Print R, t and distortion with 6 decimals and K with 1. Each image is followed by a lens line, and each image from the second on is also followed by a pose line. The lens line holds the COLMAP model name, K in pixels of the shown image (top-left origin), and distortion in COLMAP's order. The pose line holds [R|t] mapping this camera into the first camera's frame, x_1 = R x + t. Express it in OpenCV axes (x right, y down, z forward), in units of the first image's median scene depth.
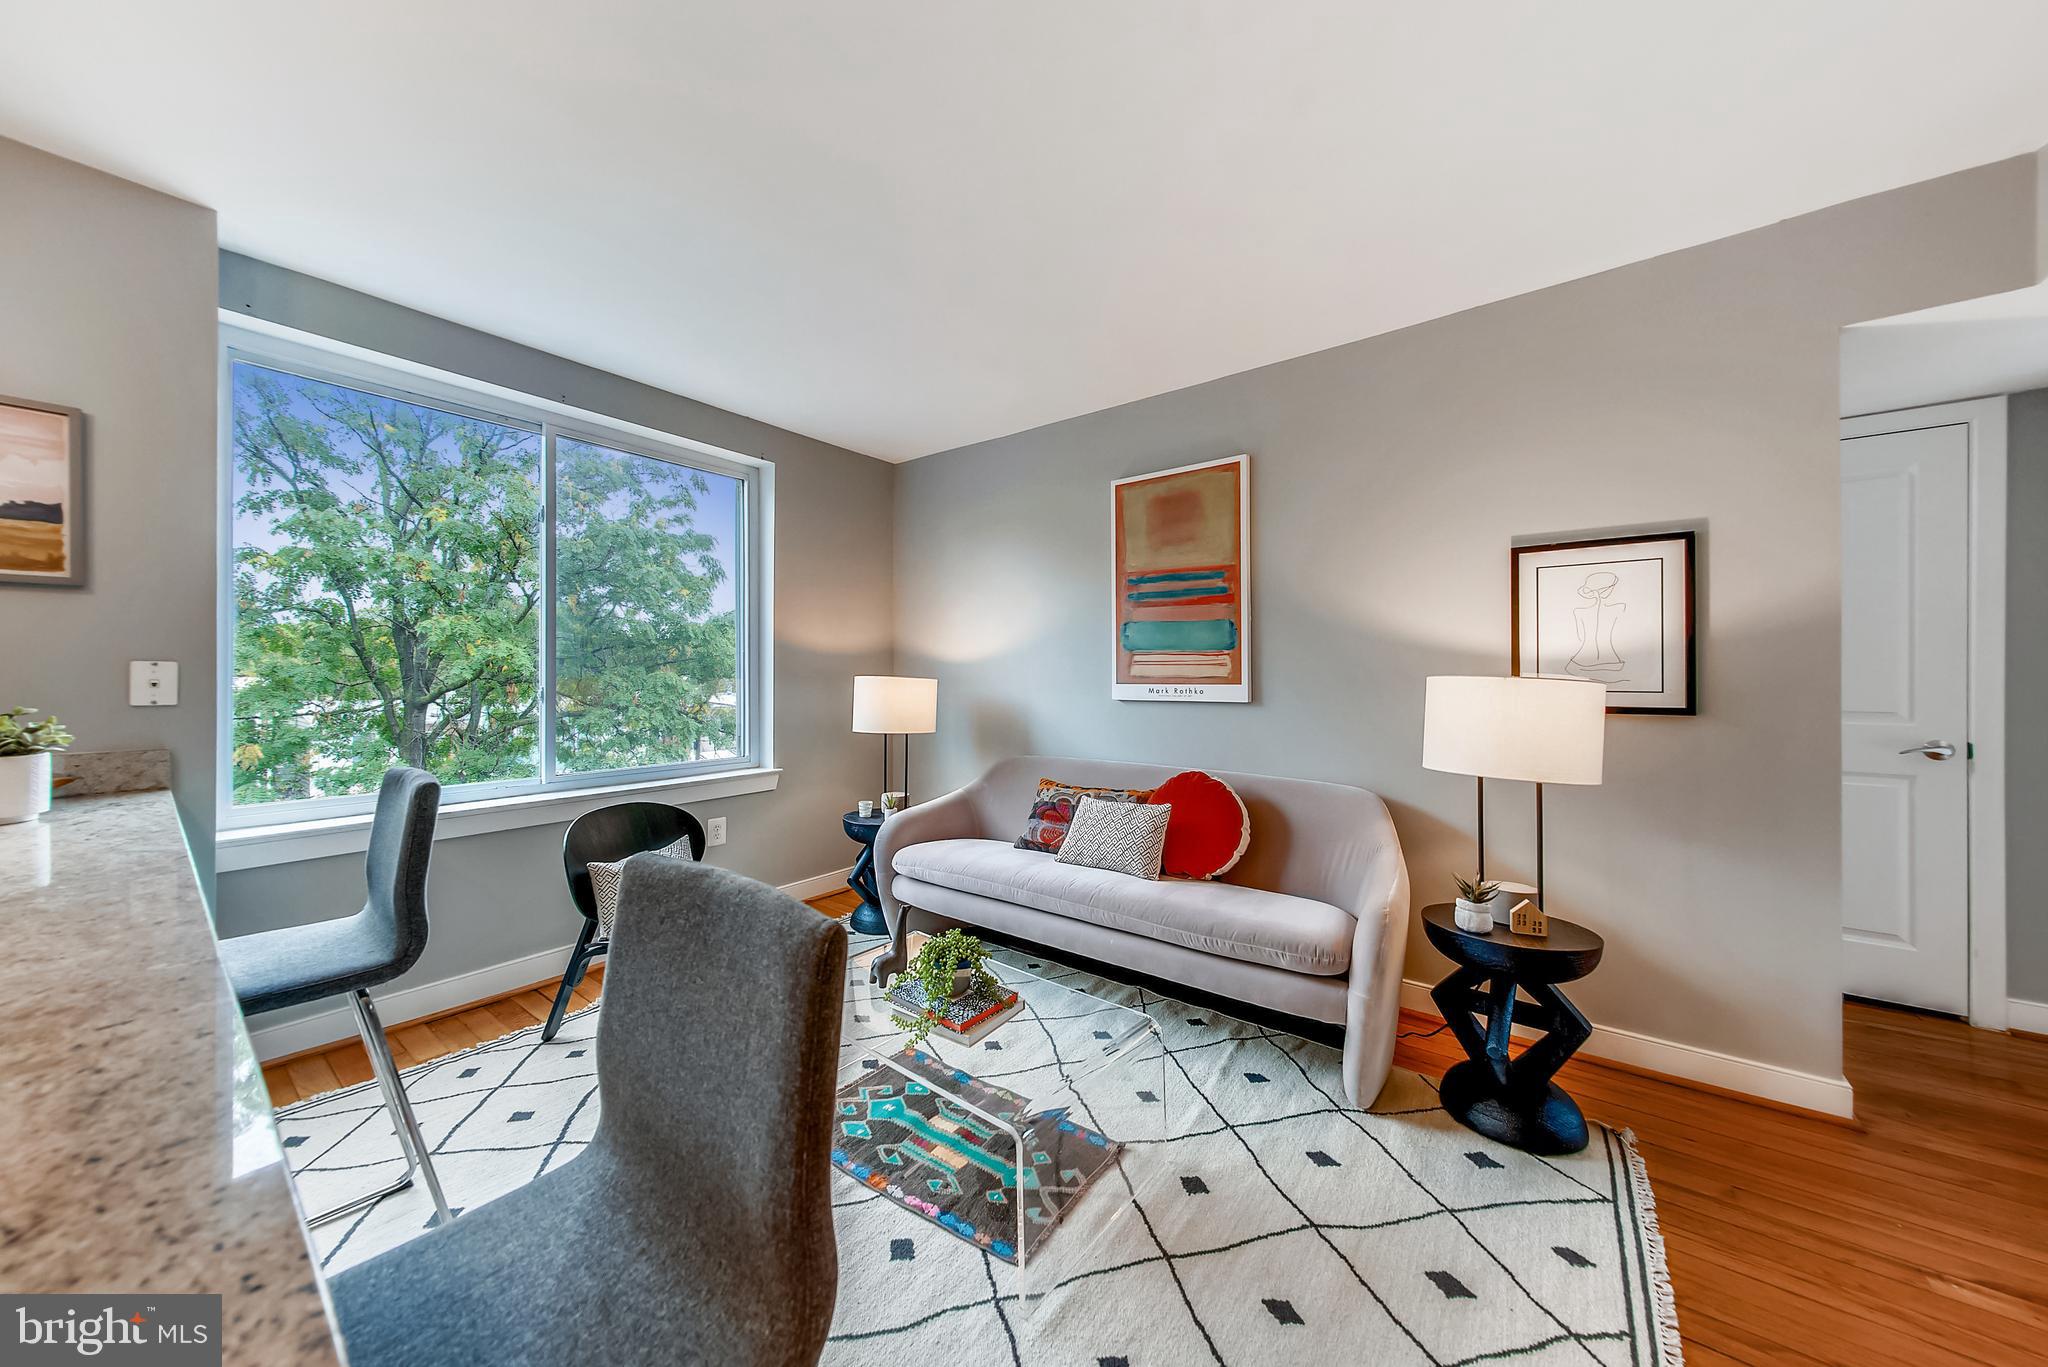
lens RADIAL K [[694.1, 0, 1021.3], [0, 694.1, 674.5], [0, 0, 1]] dist [0.004217, 0.000130]
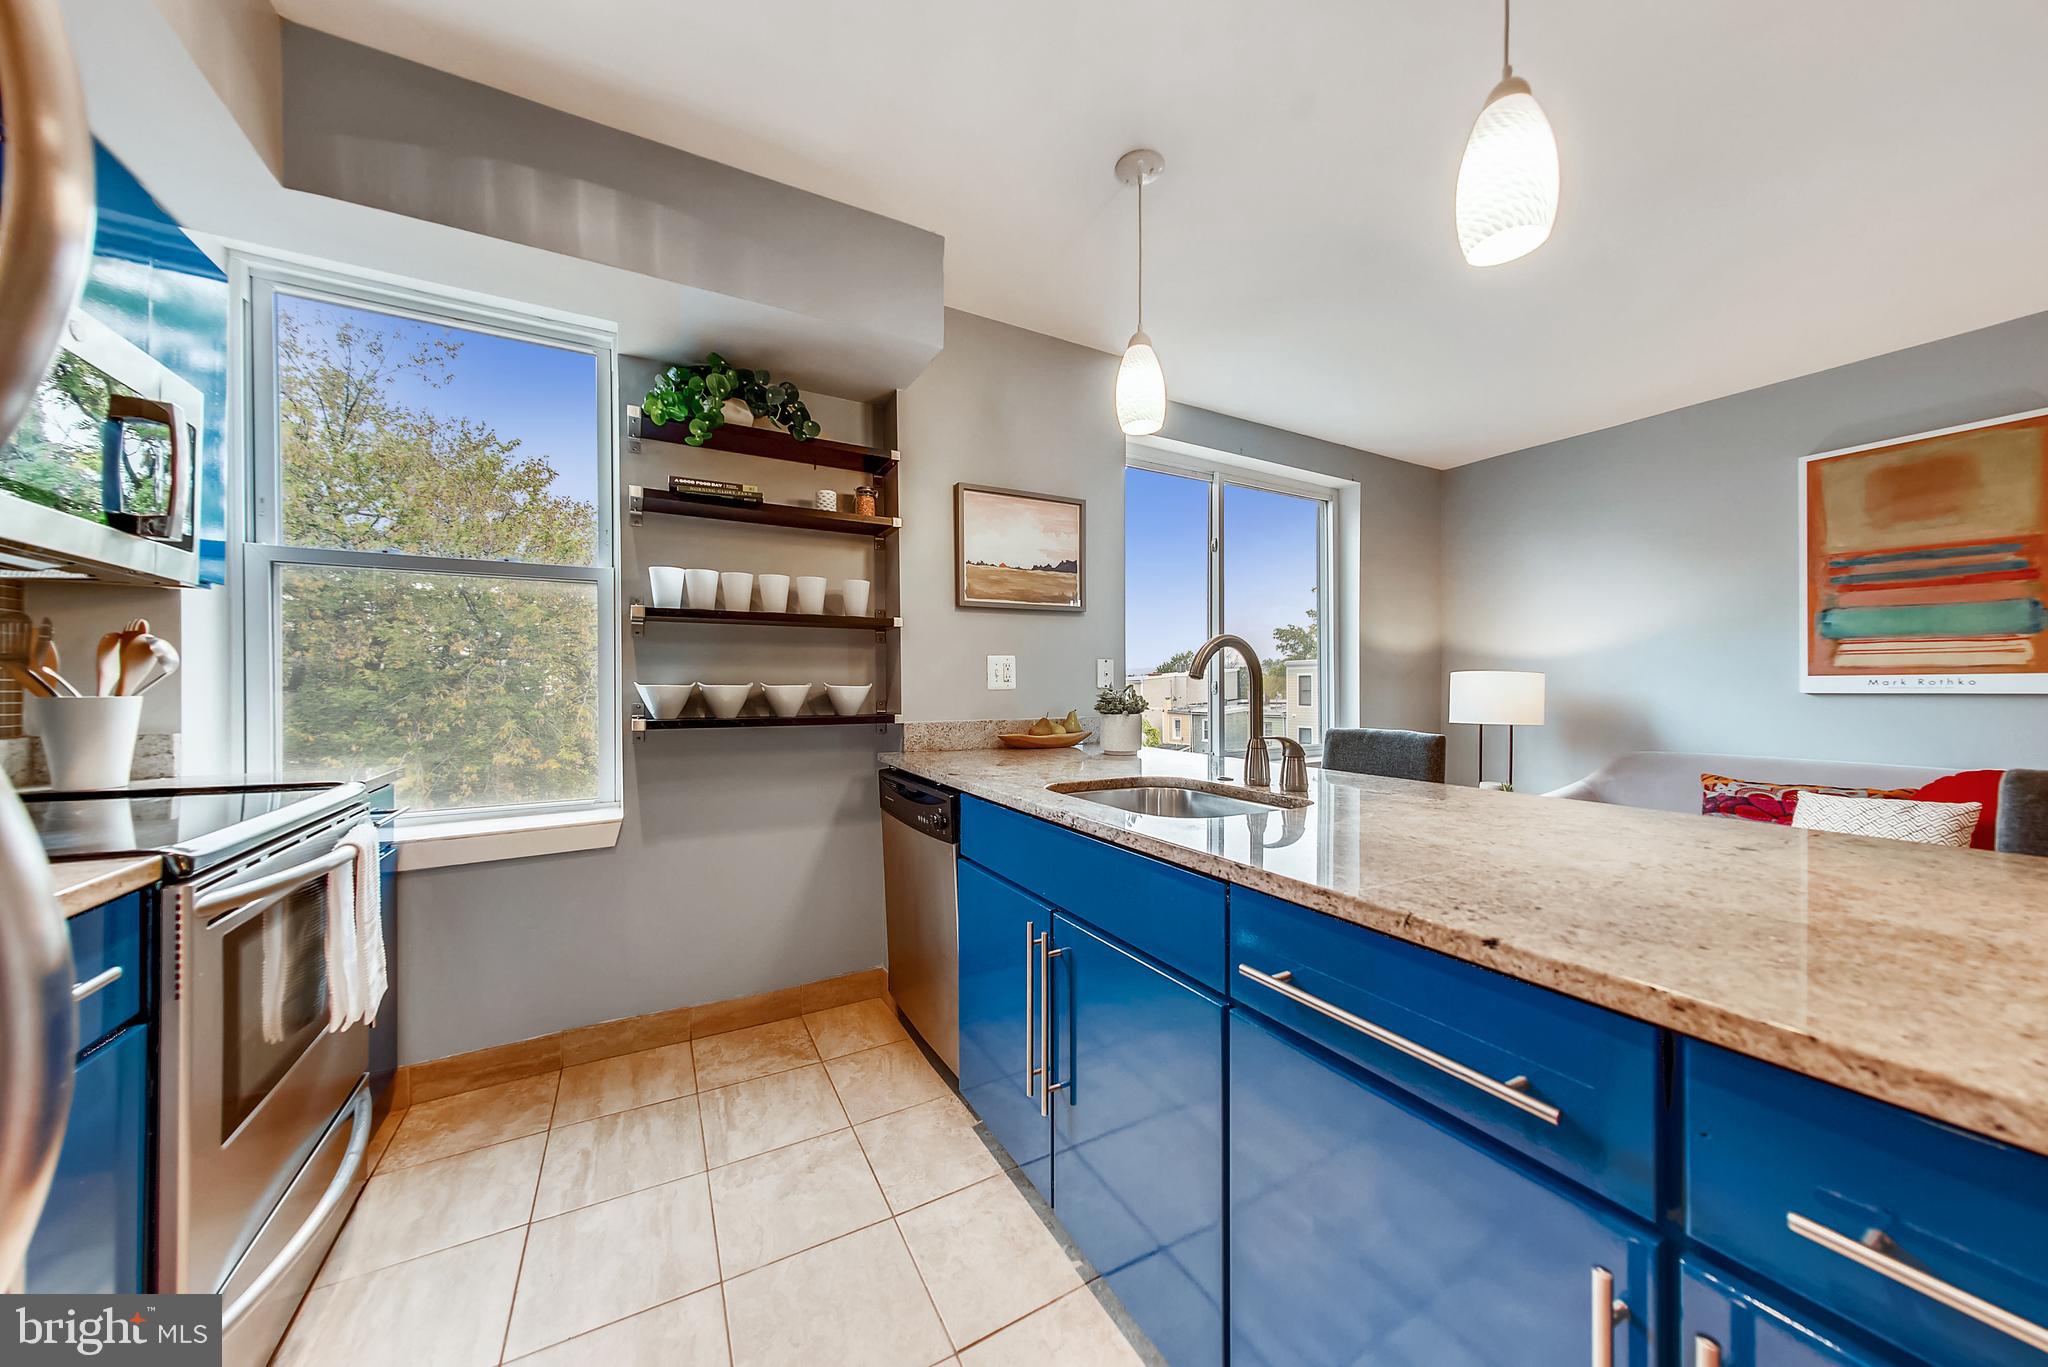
lens RADIAL K [[694.1, 0, 1022.0], [0, 694.1, 685.9], [0, 0, 1]] dist [0.004217, 0.000130]
pose [[0.918474, -0.002173, -0.395475, -0.620245], [0.004131, 0.999983, 0.004100, 0.025595], [0.395459, -0.005399, 0.918468, -0.368190]]
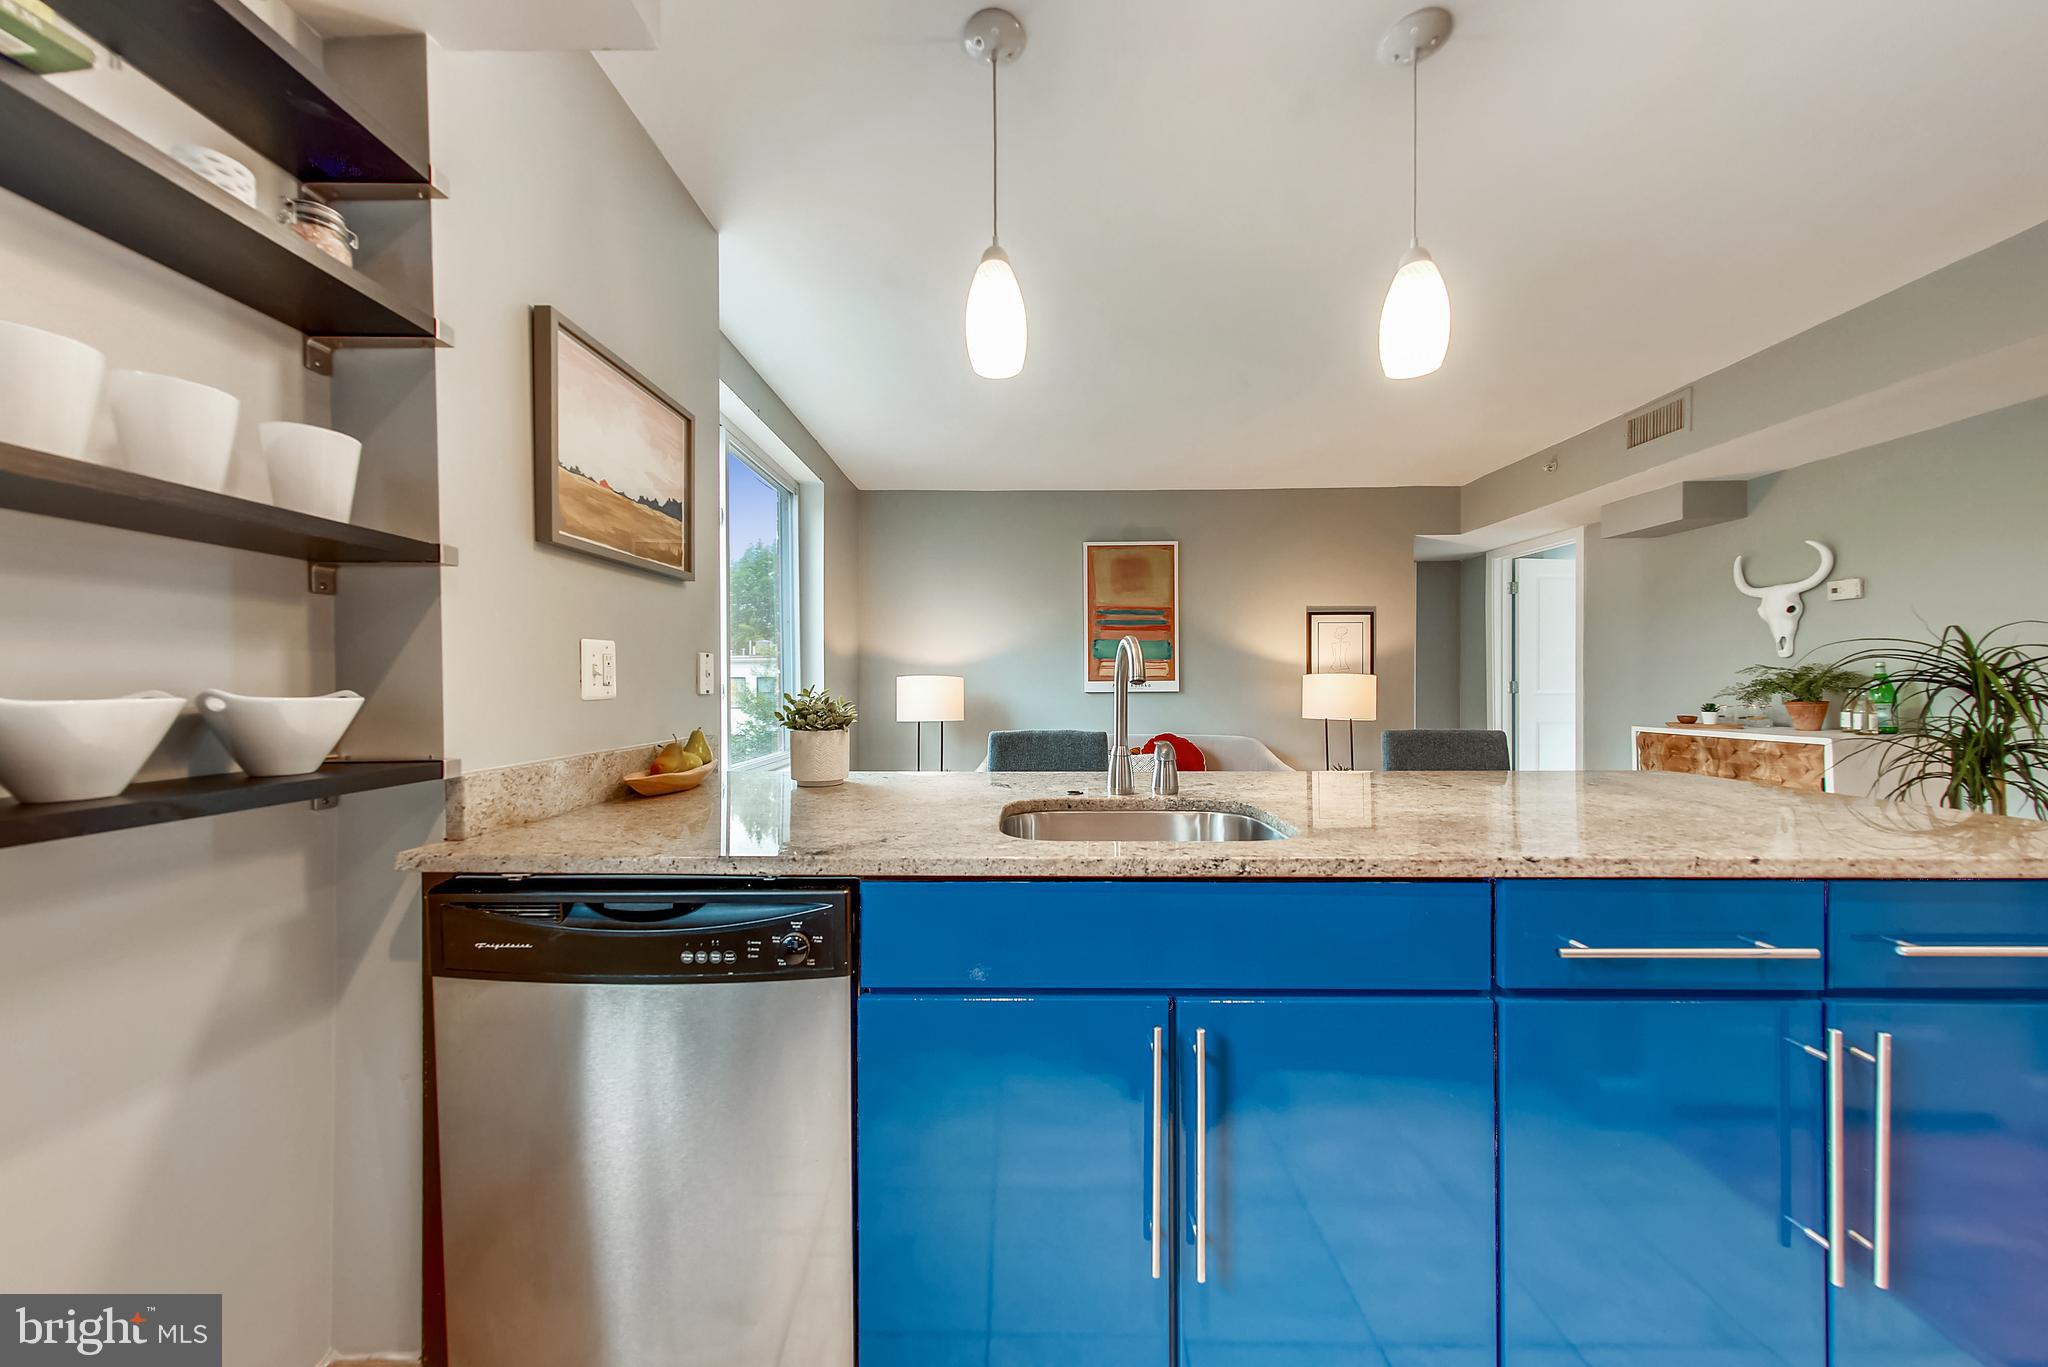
lens RADIAL K [[694.1, 0, 1023.0], [0, 694.1, 687.3], [0, 0, 1]] dist [0.004217, 0.000130]
pose [[0.797130, -0.006124, 0.603777, -1.153961], [0.003114, 0.999977, 0.006032, 0.022492], [-0.603800, -0.002928, 0.797131, -0.110117]]
